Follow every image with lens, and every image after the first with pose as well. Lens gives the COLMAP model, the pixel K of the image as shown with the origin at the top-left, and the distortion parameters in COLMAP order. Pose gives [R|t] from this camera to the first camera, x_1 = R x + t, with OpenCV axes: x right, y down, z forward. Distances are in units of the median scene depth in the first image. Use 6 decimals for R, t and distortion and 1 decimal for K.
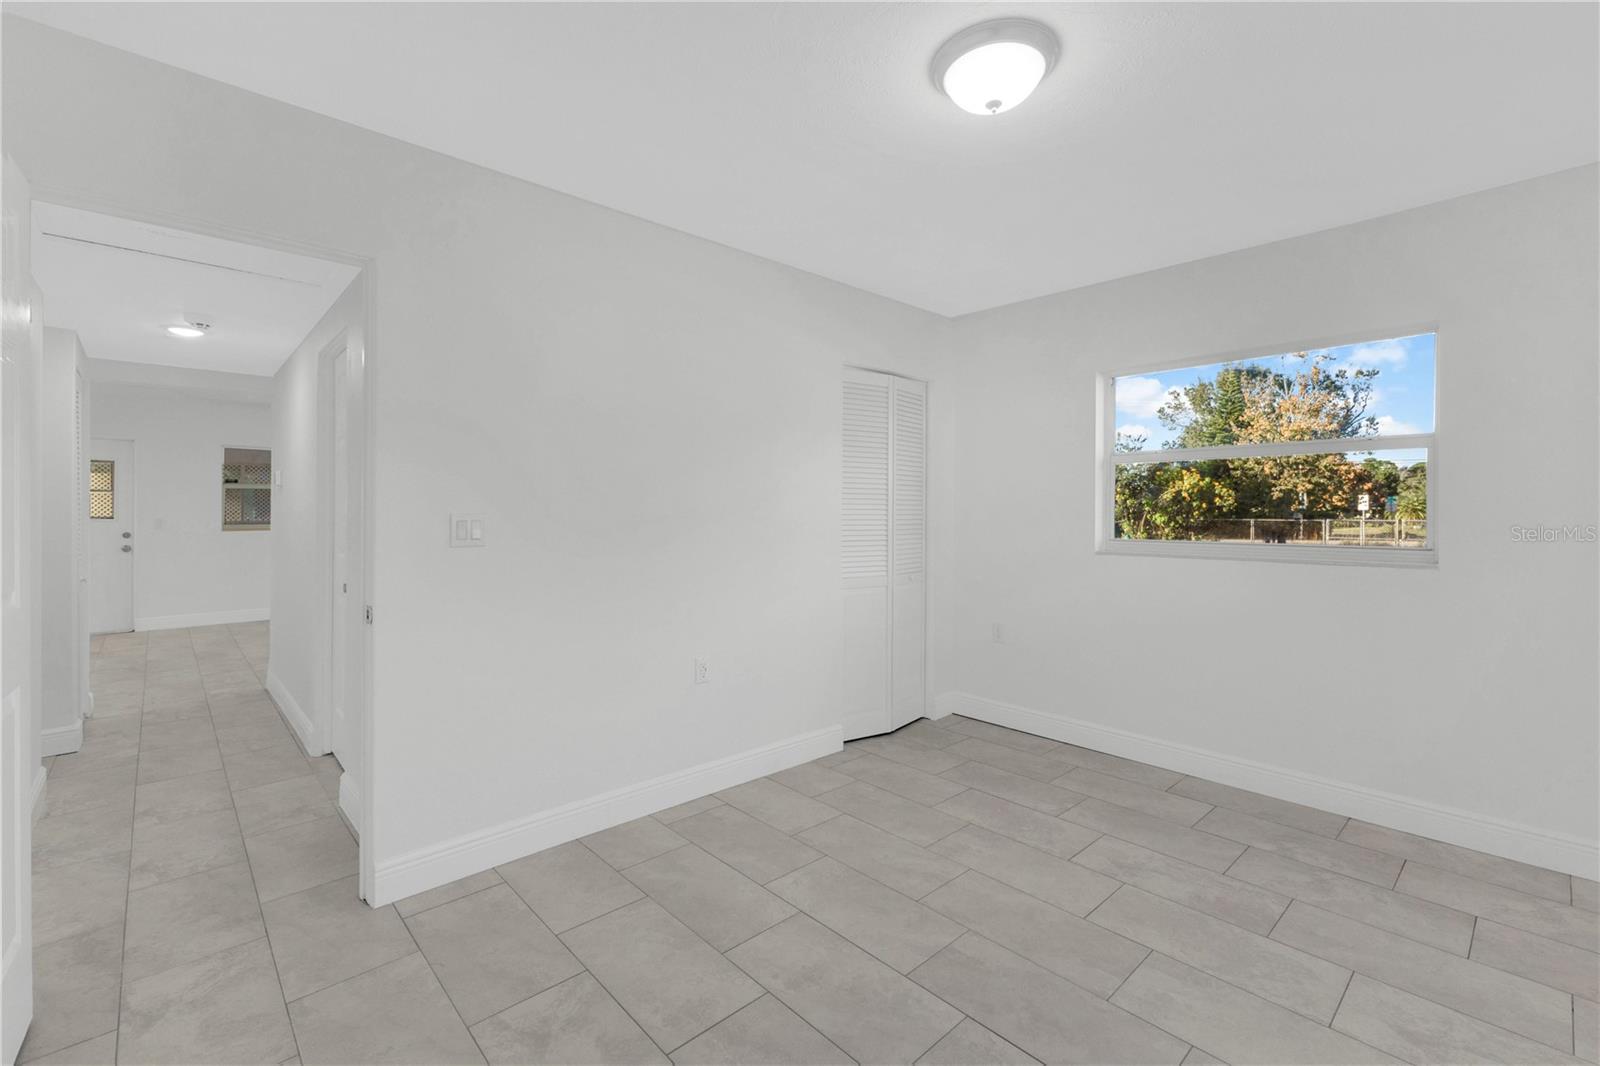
lens RADIAL K [[699.4, 0, 805.8], [0, 699.4, 526.0], [0, 0, 1]] dist [0.001396, 0.000170]
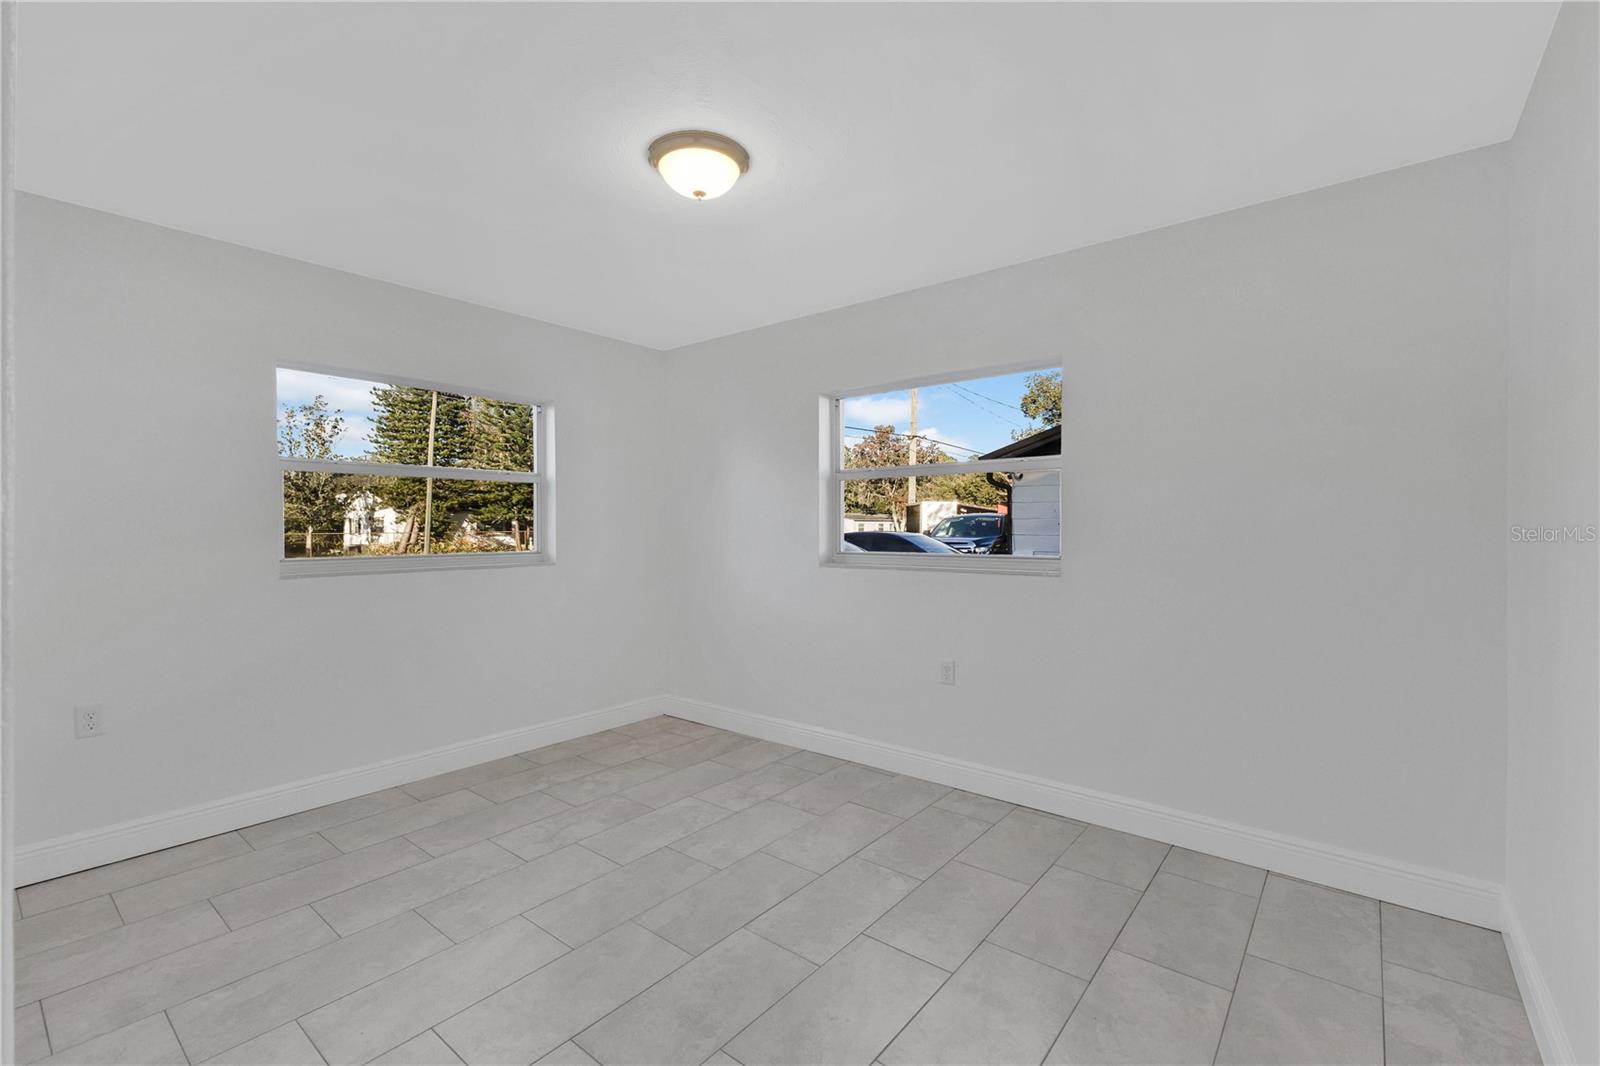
lens RADIAL K [[699.4, 0, 805.8], [0, 699.4, 526.0], [0, 0, 1]] dist [0.001396, 0.000170]
pose [[-0.149842, -0.006121, 0.988691, -0.677651], [0.023642, 0.999673, 0.009773, -0.020137], [-0.988427, 0.024839, -0.149648, 0.699866]]
